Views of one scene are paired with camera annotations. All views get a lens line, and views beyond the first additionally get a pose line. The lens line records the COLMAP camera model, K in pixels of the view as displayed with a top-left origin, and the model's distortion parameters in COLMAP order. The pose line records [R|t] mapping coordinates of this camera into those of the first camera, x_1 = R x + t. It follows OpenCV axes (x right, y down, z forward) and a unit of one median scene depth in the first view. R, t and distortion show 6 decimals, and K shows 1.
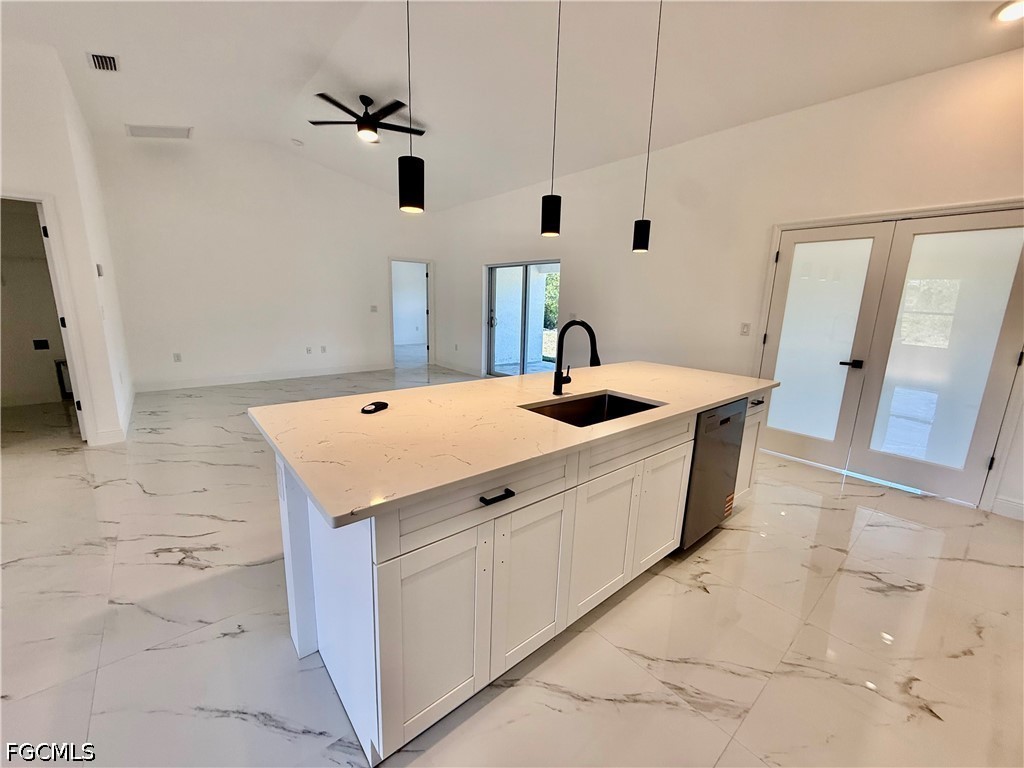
lens RADIAL K [[405.5, 0, 507.7], [0, 405.5, 381.2], [0, 0, 1]] dist [0.000515, 0.000250]
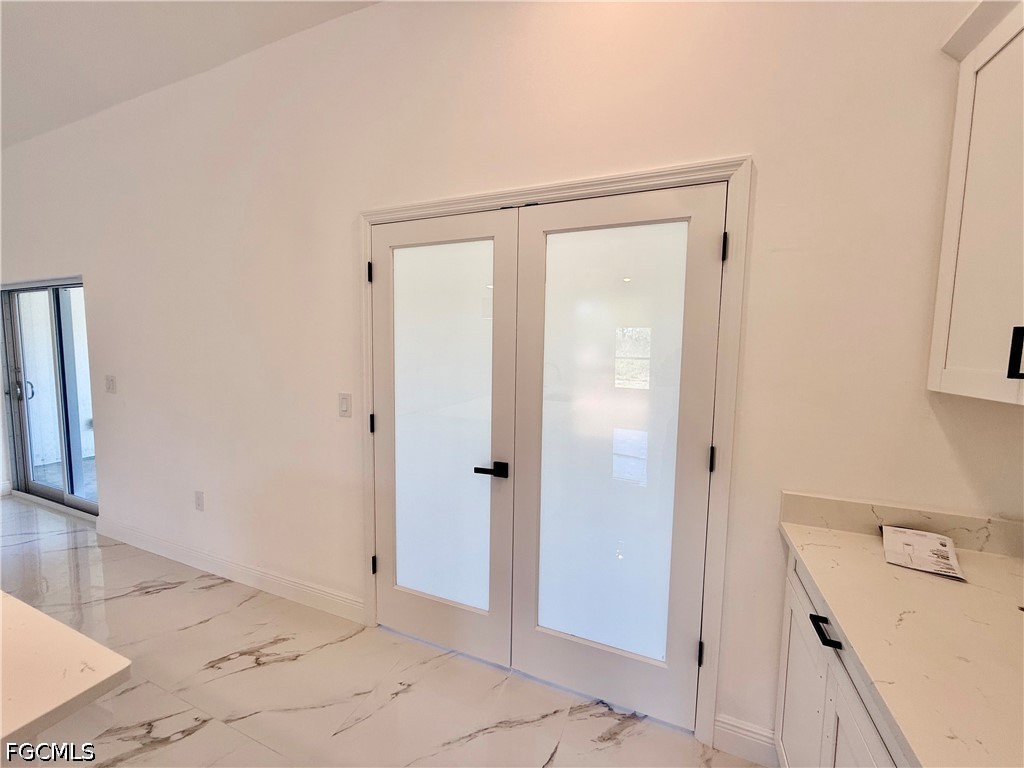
lens RADIAL K [[405.5, 0, 510.4], [0, 405.5, 385.9], [0, 0, 1]] dist [0.000515, 0.000250]
pose [[0.887315, -0.049339, 0.458516, 0.472890], [0.094247, 0.992677, -0.075568, -0.082365], [-0.451430, 0.110267, 0.885467, 0.380081]]
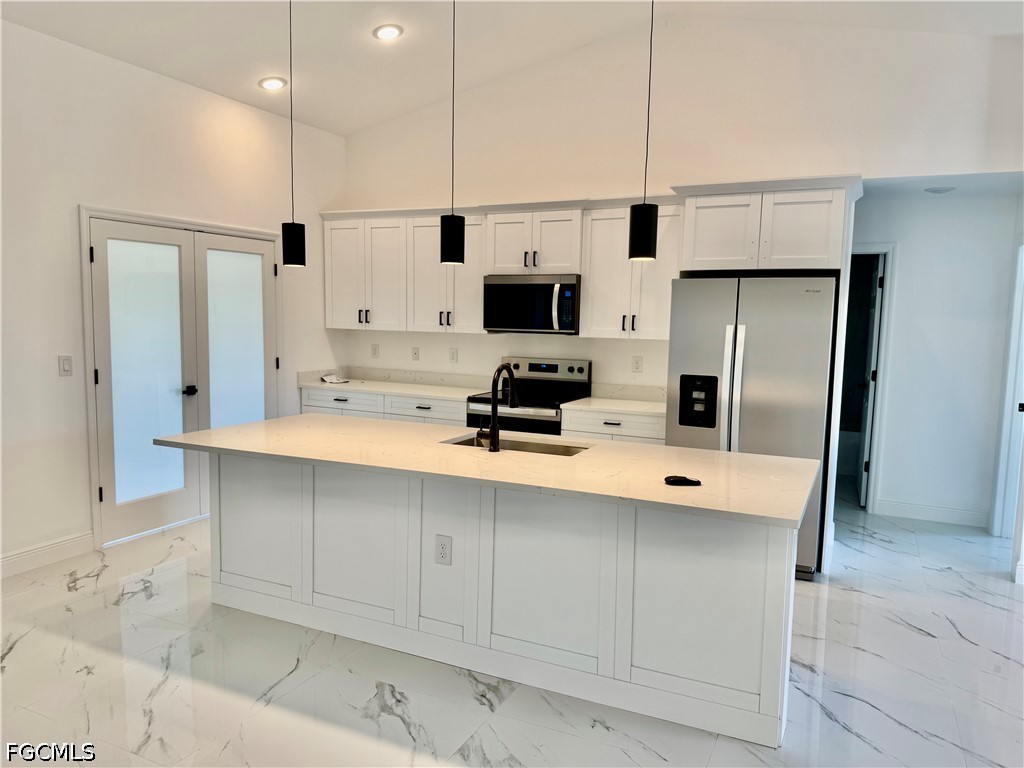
lens RADIAL K [[721.2, 0, 505.0], [0, 721.2, 388.1], [0, 0, 1]] dist [0.023381, -0.014478]
pose [[-0.396236, -0.127180, 0.909298, -0.588641], [0.152000, 0.967608, 0.201571, -0.190093], [-0.905479, 0.218083, -0.364070, 0.713044]]
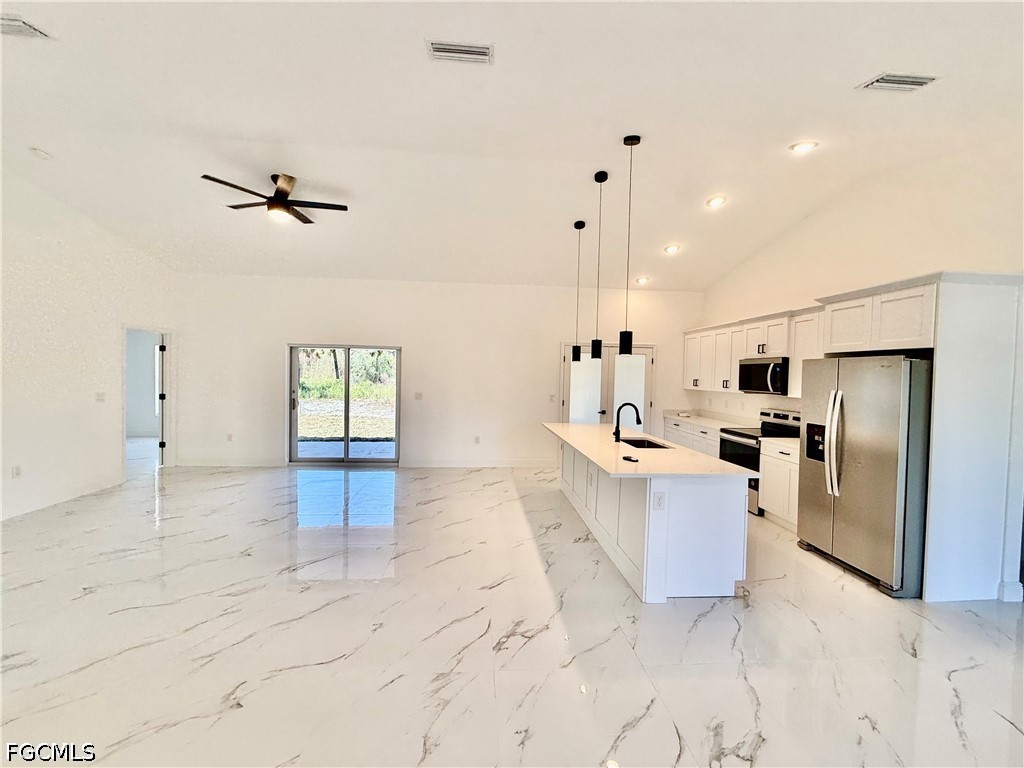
lens RADIAL K [[405.5, 0, 503.9], [0, 405.5, 382.8], [0, 0, 1]] dist [0.000515, 0.000250]
pose [[0.594050, -0.033172, 0.803744, -0.807935], [0.153238, 0.985520, -0.072584, -0.088125], [-0.789698, 0.166283, 0.590532, 0.119911]]
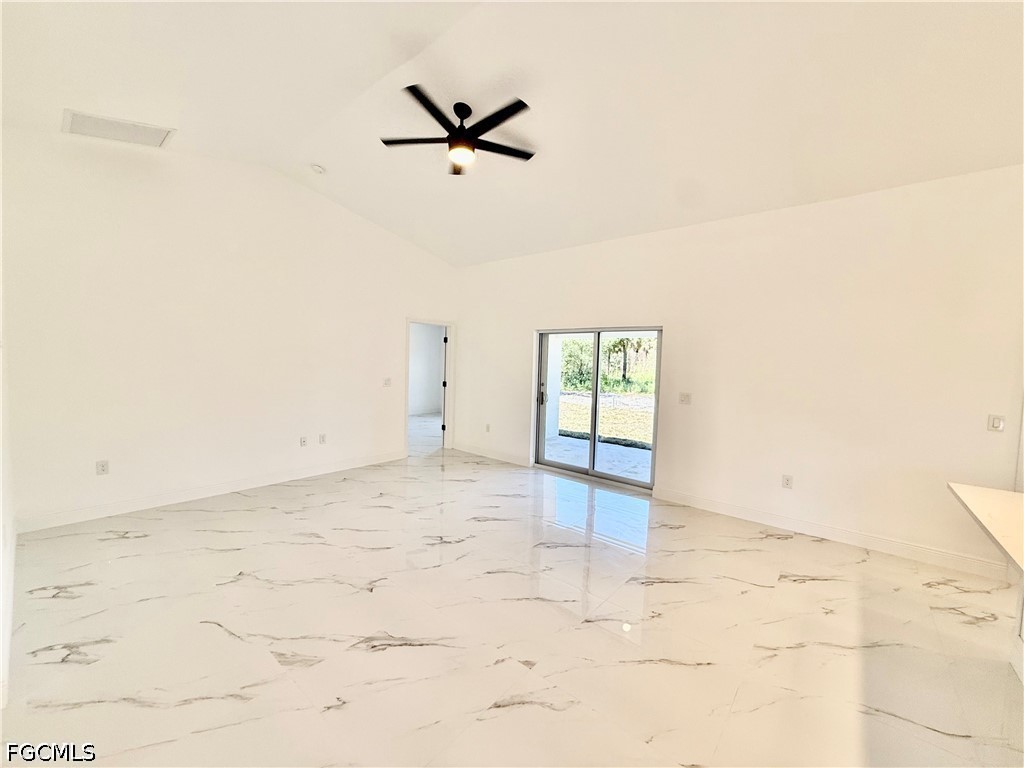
lens RADIAL K [[405.5, 0, 510.5], [0, 405.5, 384.3], [0, 0, 1]] dist [0.000515, 0.000250]
pose [[0.986647, -0.007551, 0.162696, -0.382494], [0.029397, 0.990775, -0.132289, -0.111917], [-0.160196, 0.135306, 0.977768, 0.347597]]
